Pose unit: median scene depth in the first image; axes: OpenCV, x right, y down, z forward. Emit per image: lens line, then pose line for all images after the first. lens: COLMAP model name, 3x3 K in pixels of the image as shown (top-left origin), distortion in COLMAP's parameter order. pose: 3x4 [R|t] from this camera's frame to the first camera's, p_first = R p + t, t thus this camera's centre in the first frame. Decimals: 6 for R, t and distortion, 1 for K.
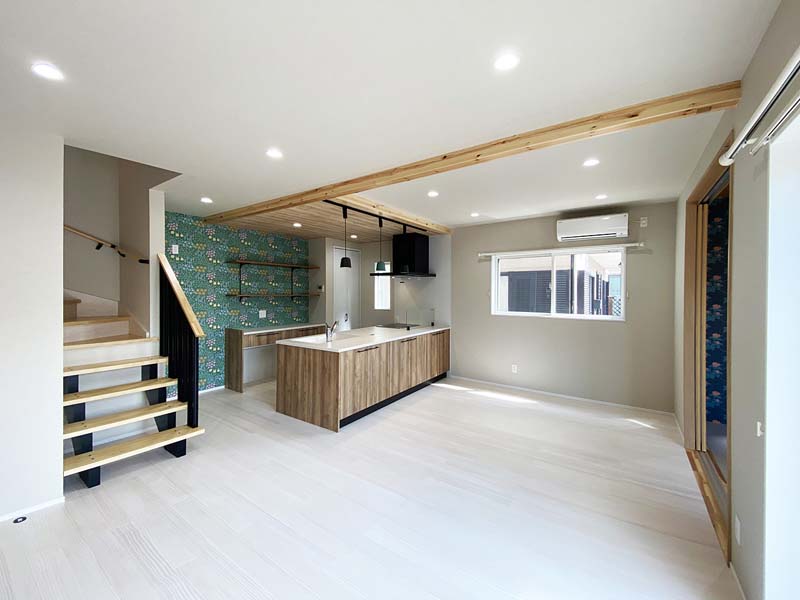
lens RADIAL K [[329.1, 0, 417.6], [0, 329.1, 283.5], [0, 0, 1]] dist [-0.012189, -0.005243]
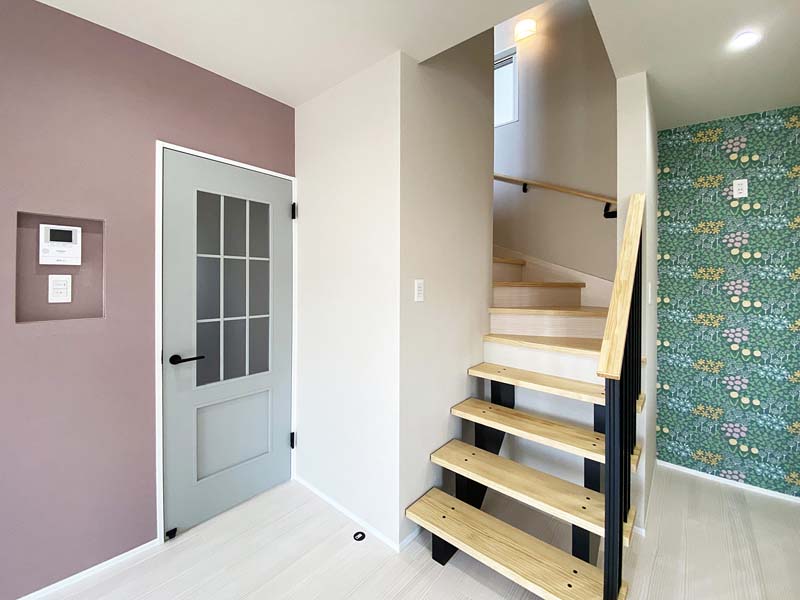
lens RADIAL K [[329.1, 0, 403.9], [0, 329.1, 285.2], [0, 0, 1]] dist [-0.012189, -0.005243]
pose [[-0.121937, 0.025922, -0.992199, -0.172909], [0.009482, 0.999644, 0.024951, 0.024281], [0.992493, -0.006366, -0.122140, 0.513457]]
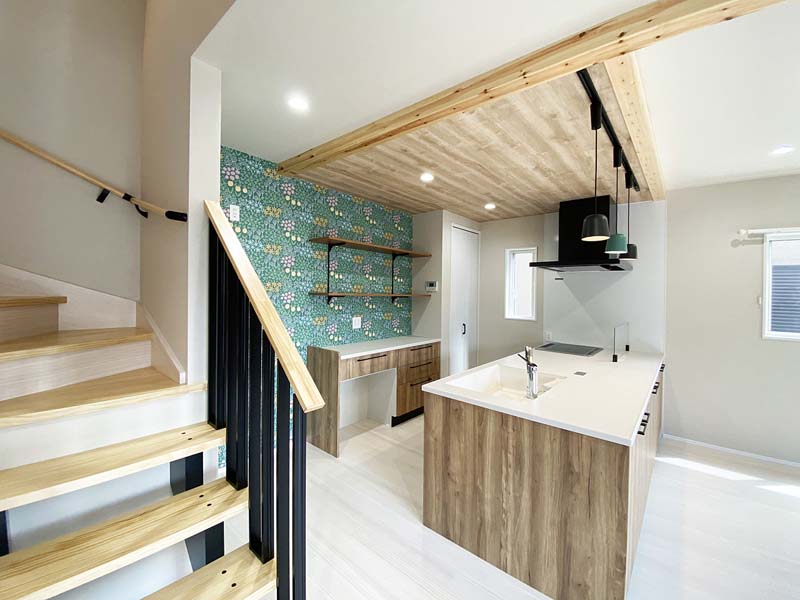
lens RADIAL K [[329.1, 0, 416.4], [0, 329.1, 292.6], [0, 0, 1]] dist [-0.012189, -0.005243]
pose [[0.993724, 0.023302, -0.109410, -0.330196], [-0.020352, 0.999400, 0.028011, 0.013166], [0.109997, -0.025608, 0.993602, 0.421364]]
